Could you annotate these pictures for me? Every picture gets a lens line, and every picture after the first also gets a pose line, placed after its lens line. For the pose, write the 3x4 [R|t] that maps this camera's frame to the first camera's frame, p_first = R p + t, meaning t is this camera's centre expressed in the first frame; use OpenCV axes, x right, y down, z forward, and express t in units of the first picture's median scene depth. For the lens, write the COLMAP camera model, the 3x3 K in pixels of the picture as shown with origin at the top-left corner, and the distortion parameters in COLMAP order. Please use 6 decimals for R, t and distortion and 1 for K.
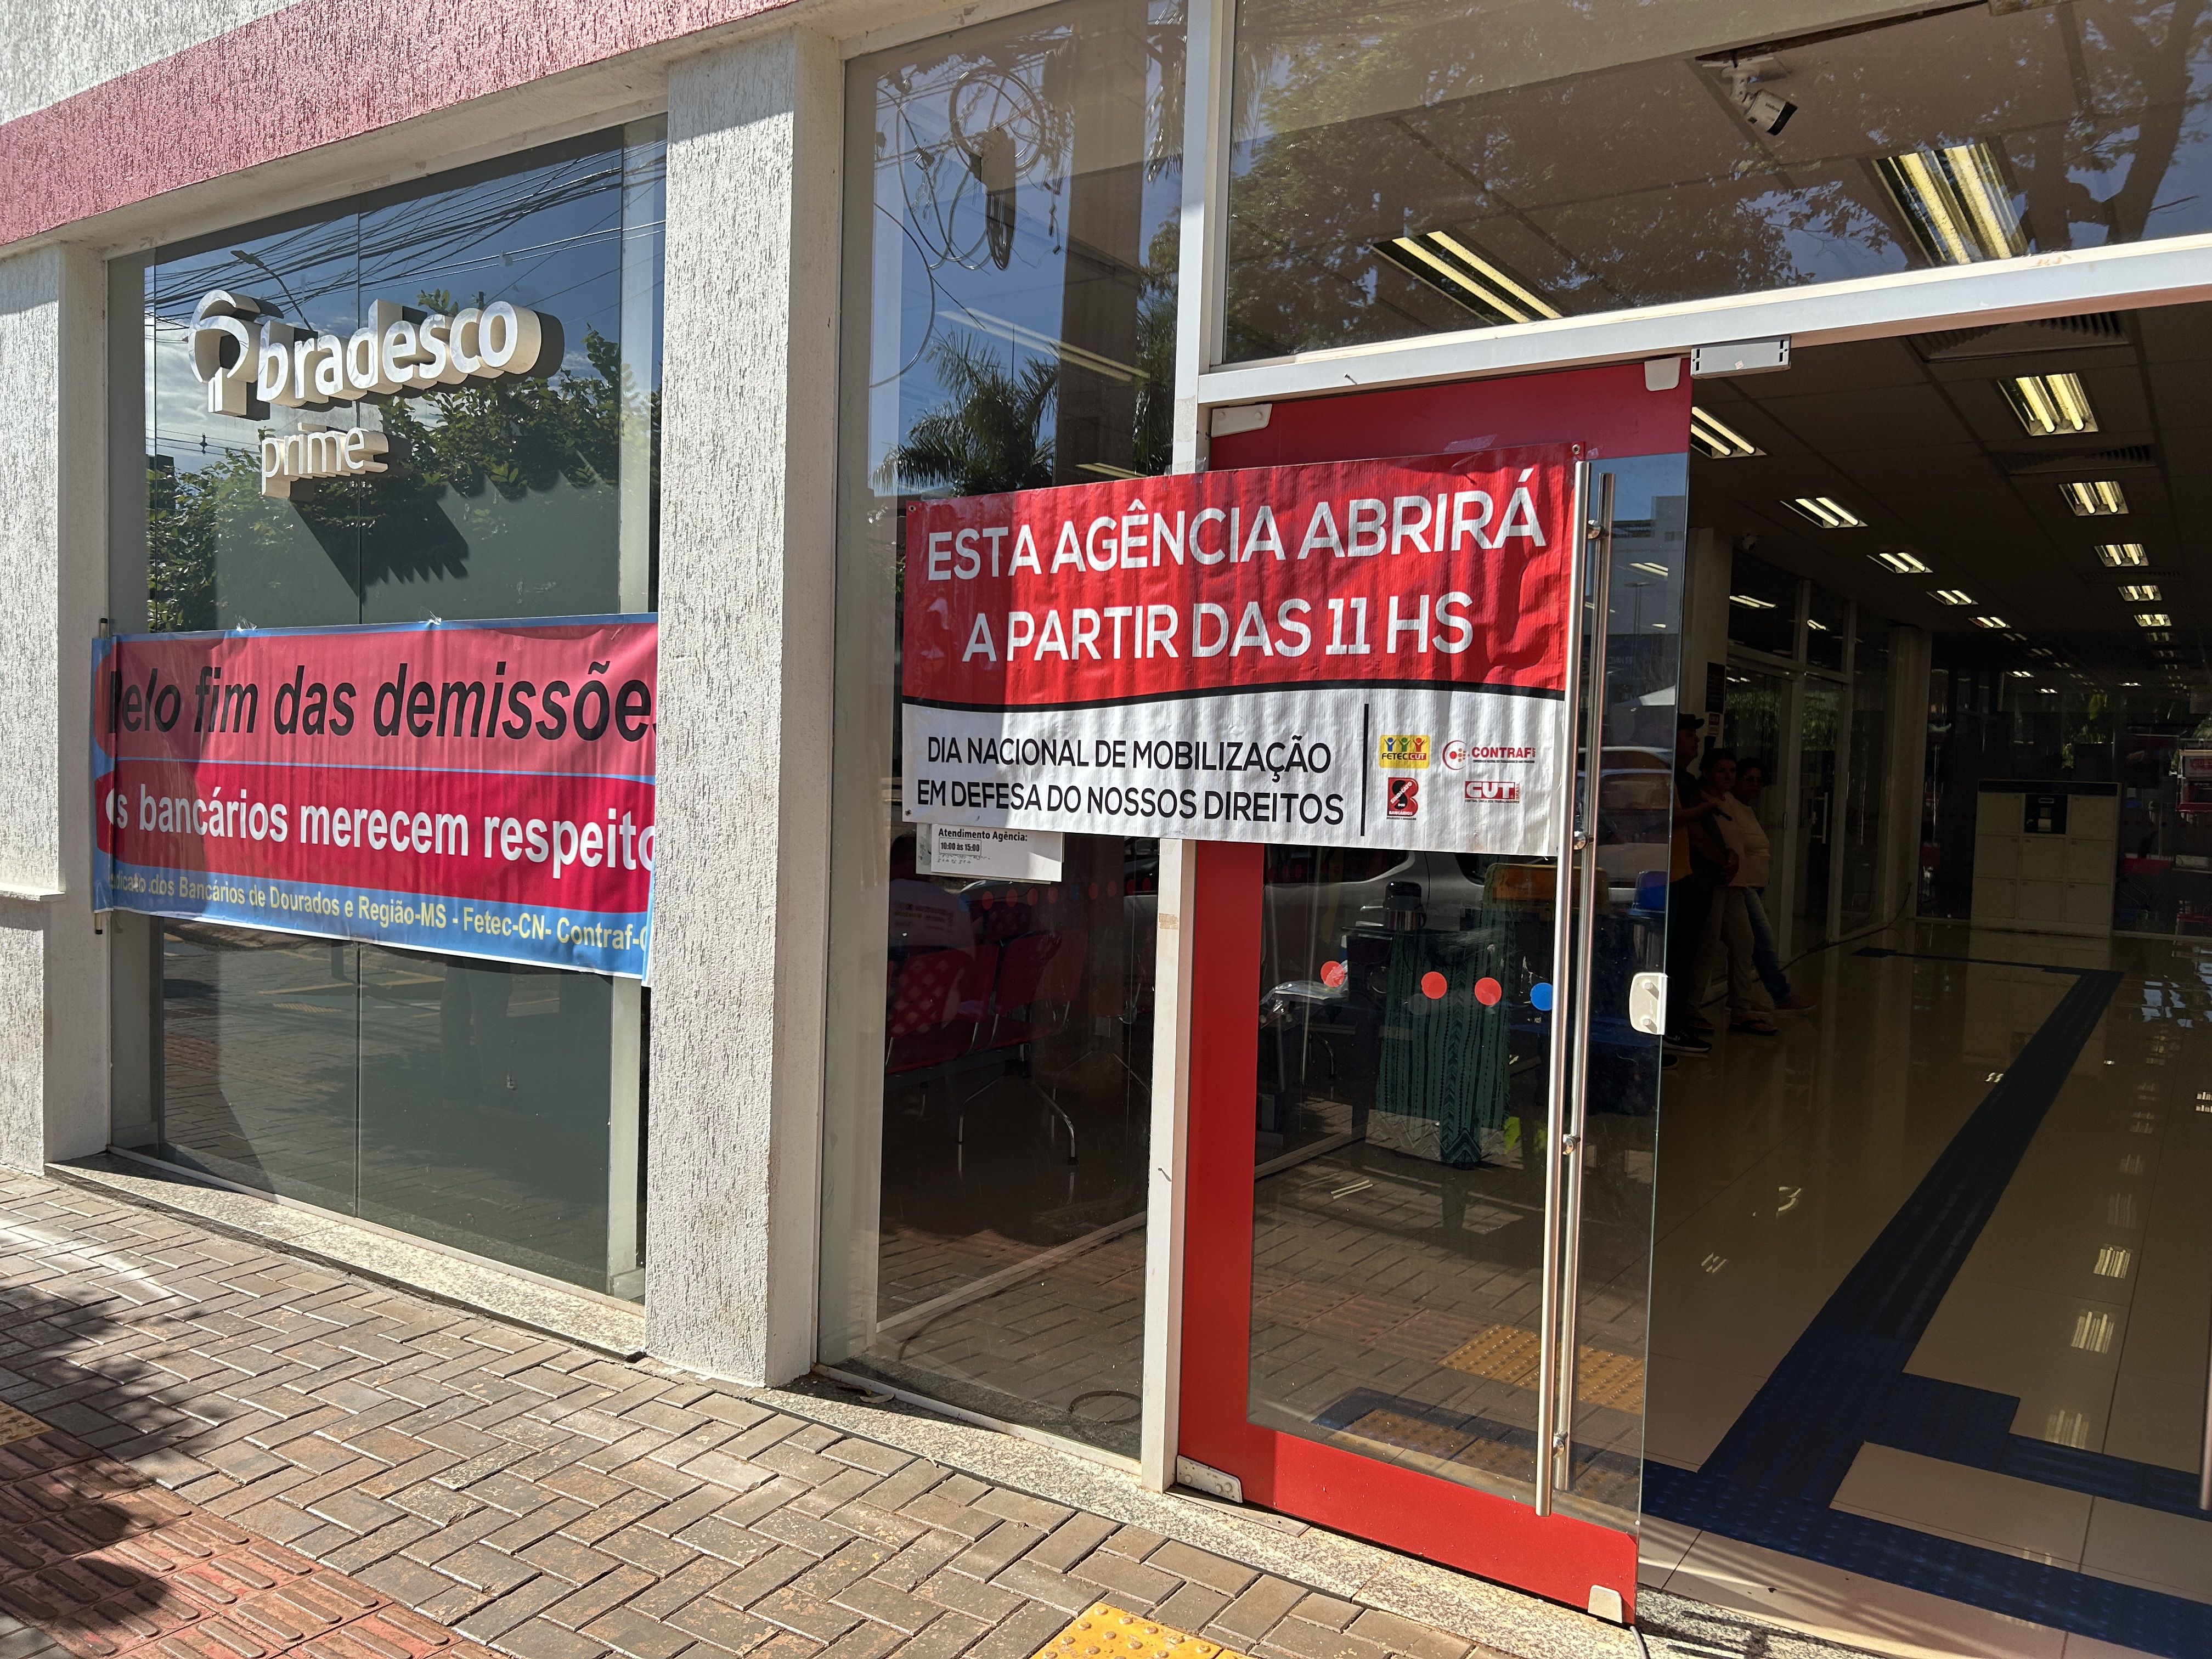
lens RADIAL K [[1660.9, 0, 1111.0], [0, 1660.9, 864.2], [0, 0, 1]] dist [0.053118, -0.147205]
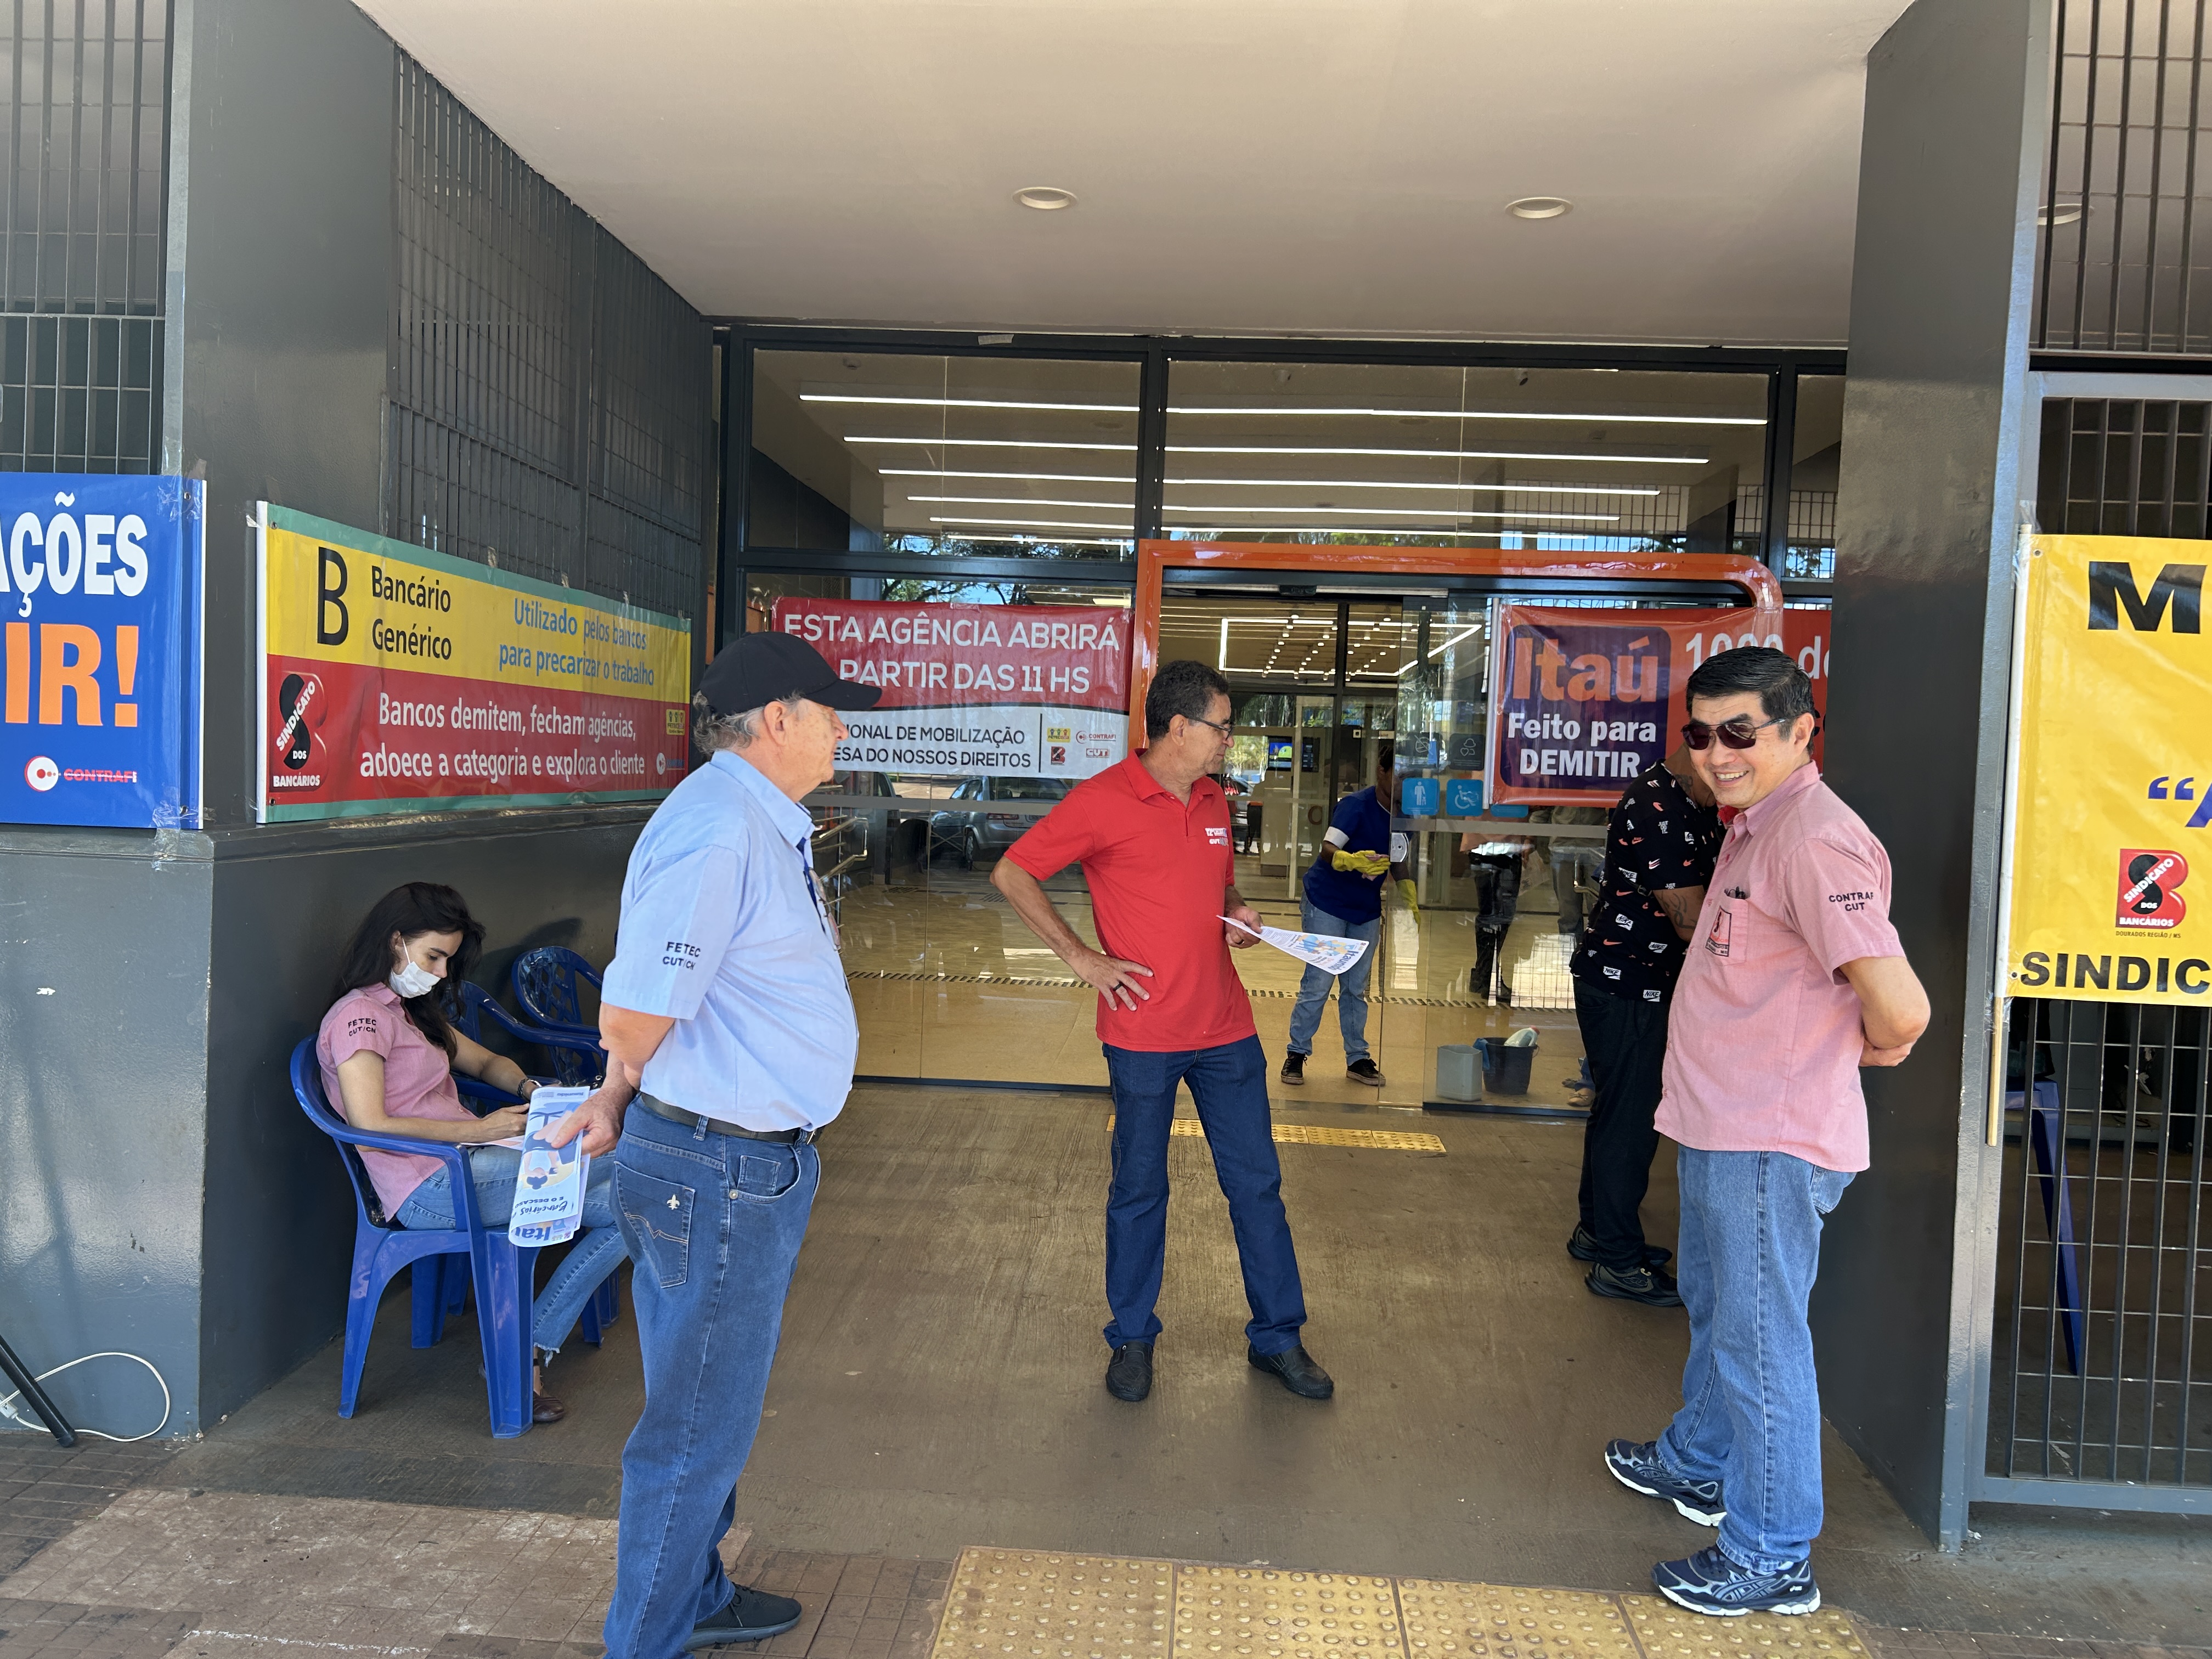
lens RADIAL K [[1693.6, 0, 1135.7], [0, 1693.6, 835.5], [0, 0, 1]] dist [0.050331, -0.041380]
pose [[0.853039, -0.012419, 0.521700, -0.782898], [0.015633, 0.999876, -0.001760, 0.062203], [-0.521614, 0.009658, 0.853127, -0.853455]]
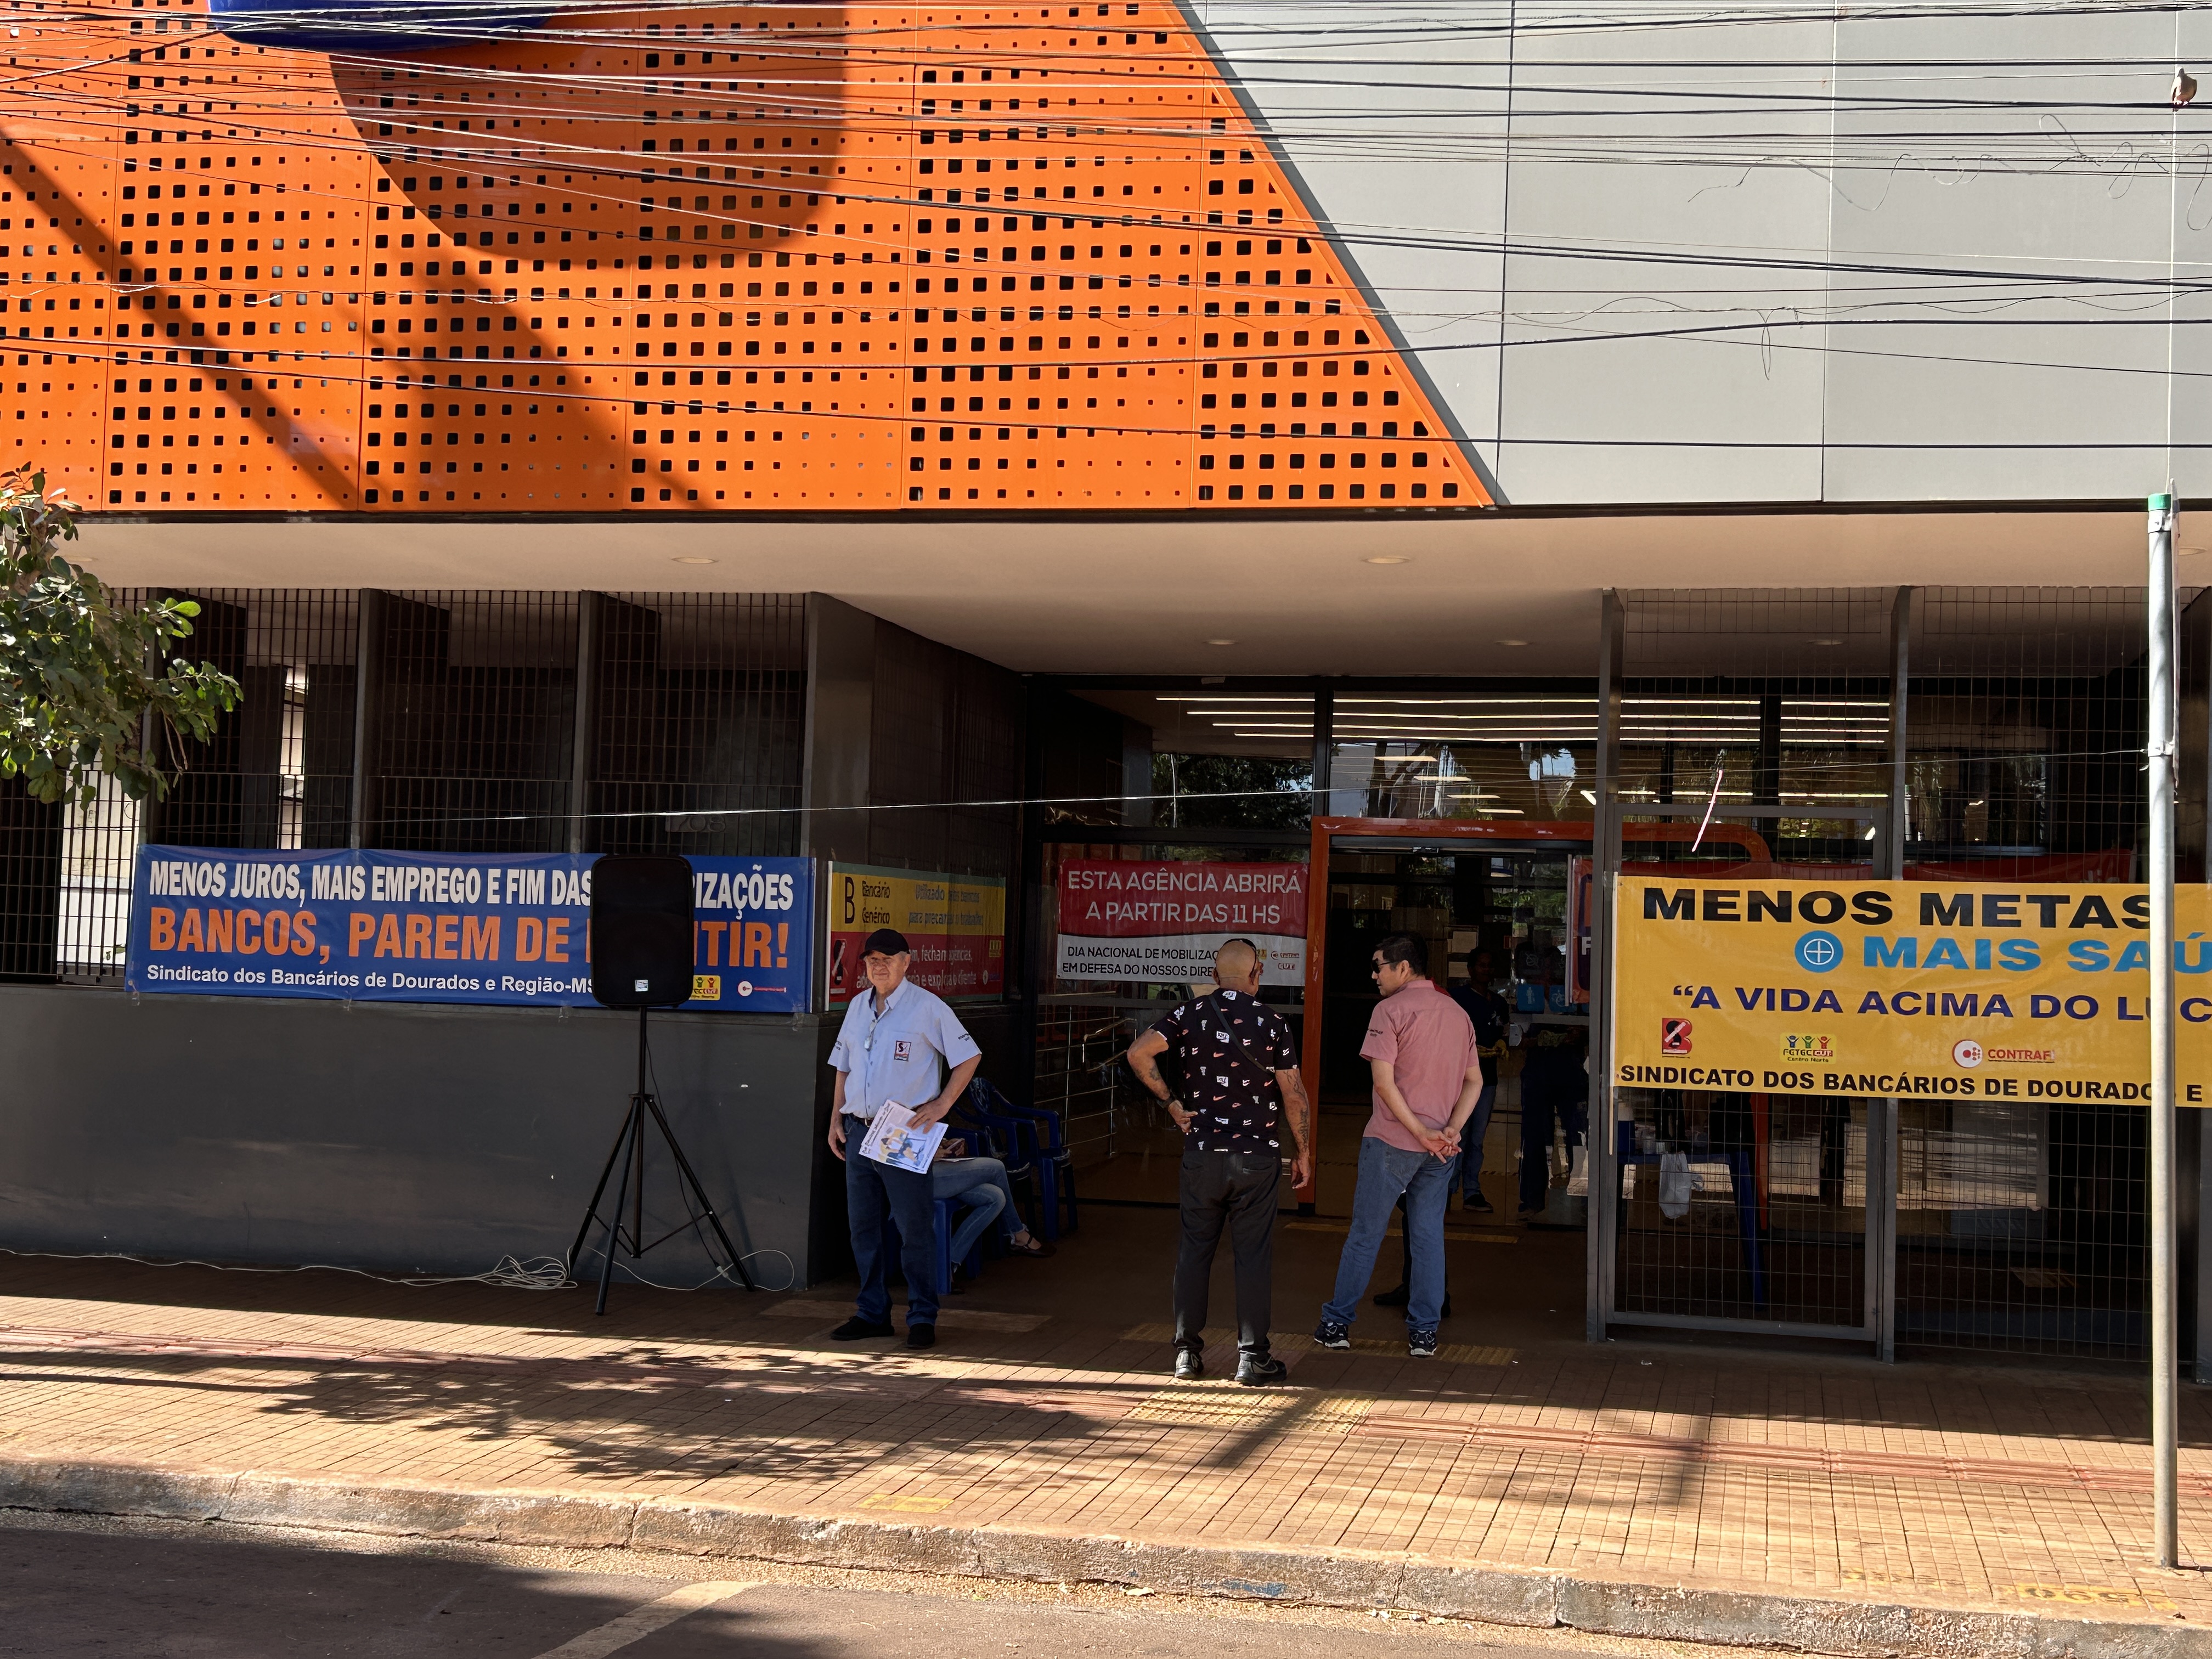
lens RADIAL K [[2929.6, 0, 1106.0], [0, 2929.6, 829.5], [0, 0, 1]] dist [0.234816, -0.795229]
pose [[0.937400, 0.016210, 0.347877, -1.705962], [0.015544, 0.995973, -0.088295, 0.154484], [-0.347907, 0.088175, 0.933373, -3.453146]]
